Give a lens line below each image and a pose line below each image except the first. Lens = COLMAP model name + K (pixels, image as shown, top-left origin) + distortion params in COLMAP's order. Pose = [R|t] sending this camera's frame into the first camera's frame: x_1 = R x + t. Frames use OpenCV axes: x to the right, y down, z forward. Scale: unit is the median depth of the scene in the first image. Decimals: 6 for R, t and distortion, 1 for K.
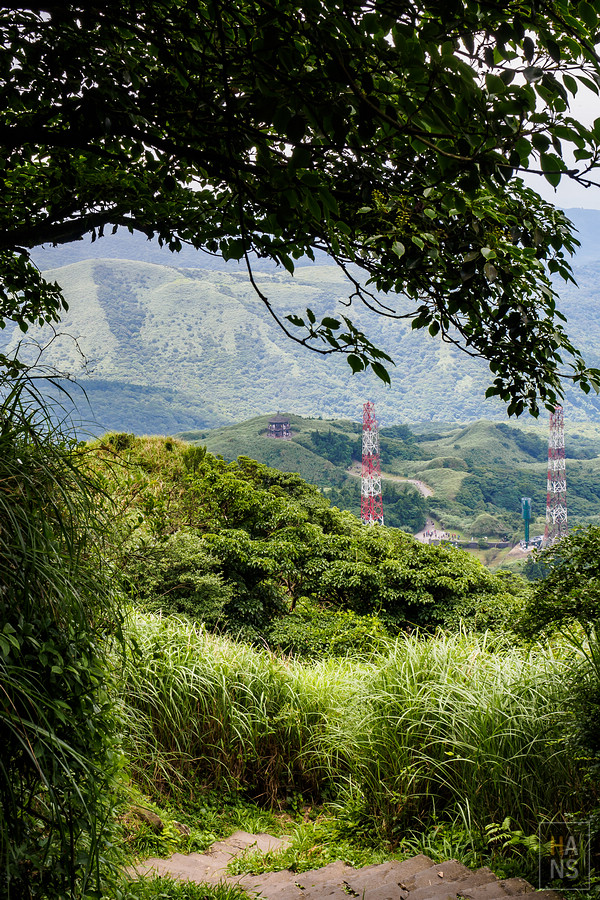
lens RADIAL K [[1210.0, 0, 297.2], [0, 1210.0, 449.7], [0, 0, 1]] dist [0.020012, 0.000000]
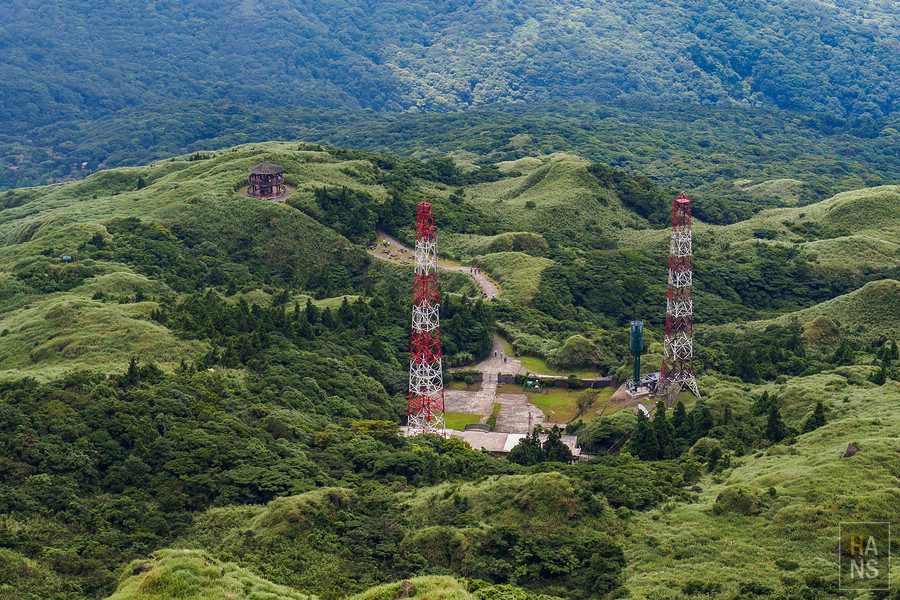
lens RADIAL K [[2076.3, 0, 453.7], [0, 2076.3, 299.5], [0, 0, 1]] dist [0.007619, 0.000000]
pose [[0.994163, 0.004397, 0.107796, -0.036188], [-0.014466, 0.995579, 0.092807, -0.062288], [-0.106912, -0.093824, 0.989832, -0.142073]]
